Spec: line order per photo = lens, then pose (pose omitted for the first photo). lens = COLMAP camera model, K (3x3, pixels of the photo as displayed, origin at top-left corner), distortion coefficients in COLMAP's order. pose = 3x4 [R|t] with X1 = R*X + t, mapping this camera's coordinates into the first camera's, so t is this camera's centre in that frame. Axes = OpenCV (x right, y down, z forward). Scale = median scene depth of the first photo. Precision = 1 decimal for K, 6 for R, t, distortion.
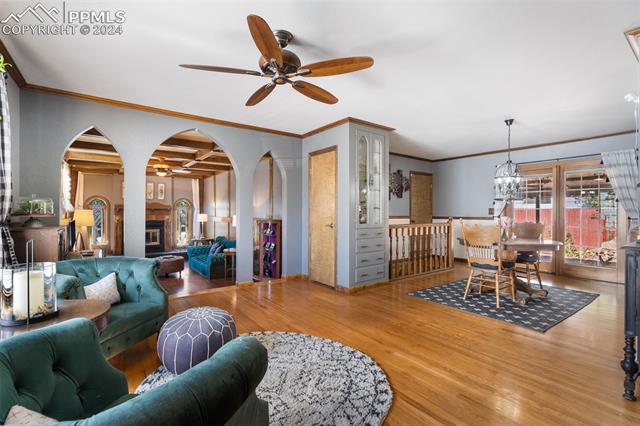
lens RADIAL K [[292.3, 0, 316.2], [0, 292.3, 212.4], [0, 0, 1]] dist [-0.007180, 0.002250]
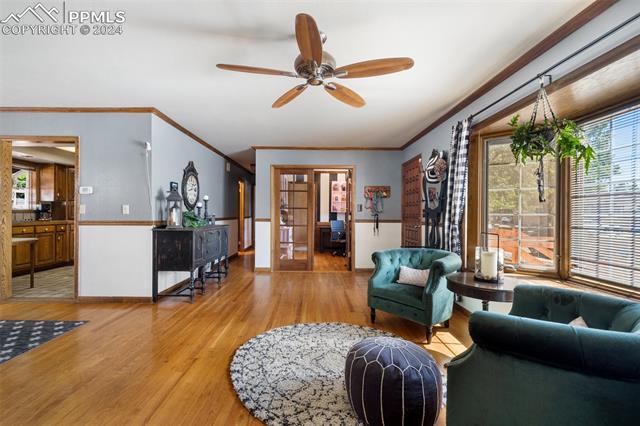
lens RADIAL K [[292.3, 0, 314.8], [0, 292.3, 215.4], [0, 0, 1]] dist [-0.007180, 0.002250]
pose [[-0.808091, -0.011333, 0.588948, -0.224454], [-0.008570, 0.999935, 0.007483, -0.001033], [-0.588995, 0.000999, -0.808136, 0.569654]]
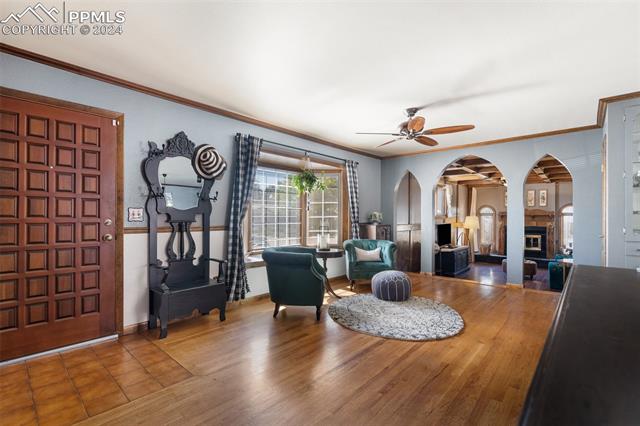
lens RADIAL K [[292.3, 0, 315.7], [0, 292.3, 217.5], [0, 0, 1]] dist [-0.007180, 0.002250]
pose [[0.193675, 0.001378, -0.981065, 0.435075], [-0.005500, 0.999985, 0.000318, -0.000433], [0.981050, 0.005335, 0.193680, 0.053265]]
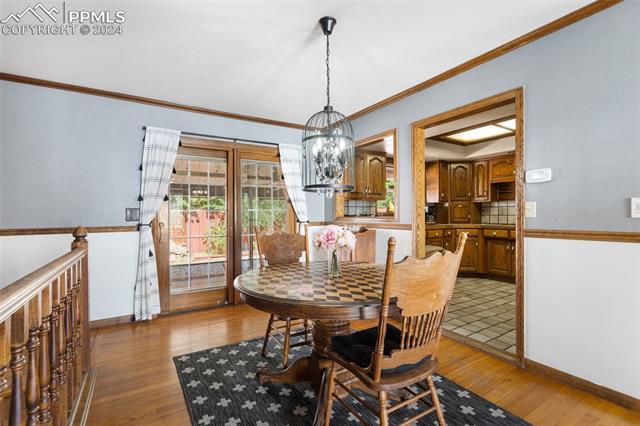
lens RADIAL K [[292.3, 0, 316.0], [0, 292.3, 215.8], [0, 0, 1]] dist [-0.007180, 0.002250]
pose [[0.084005, -0.007325, 0.996438, 0.113058], [0.007946, 0.999946, 0.006681, -0.001910], [-0.996434, 0.007357, 0.084059, 0.591024]]
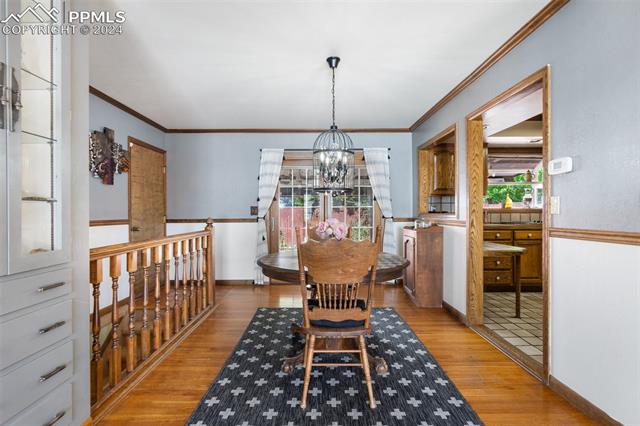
lens RADIAL K [[292.3, 0, 315.3], [0, 292.3, 212.6], [0, 0, 1]] dist [-0.007180, 0.002250]
pose [[0.593582, -0.006817, 0.804745, 0.091415], [0.006743, 0.999971, 0.003498, -0.000412], [-0.804745, 0.003350, 0.593611, 0.405014]]
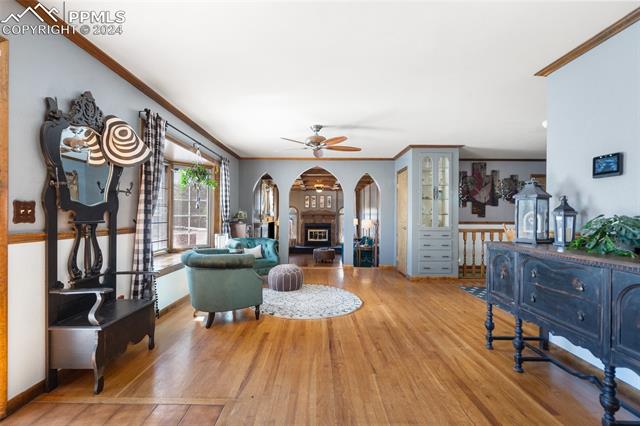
lens RADIAL K [[292.3, 0, 316.0], [0, 292.3, 215.6], [0, 0, 1]] dist [-0.007180, 0.002250]
pose [[0.802212, 0.001209, -0.597038, 0.328076], [-0.005866, 0.999966, -0.005858, 0.000380], [0.597010, 0.008202, 0.802192, -0.175582]]
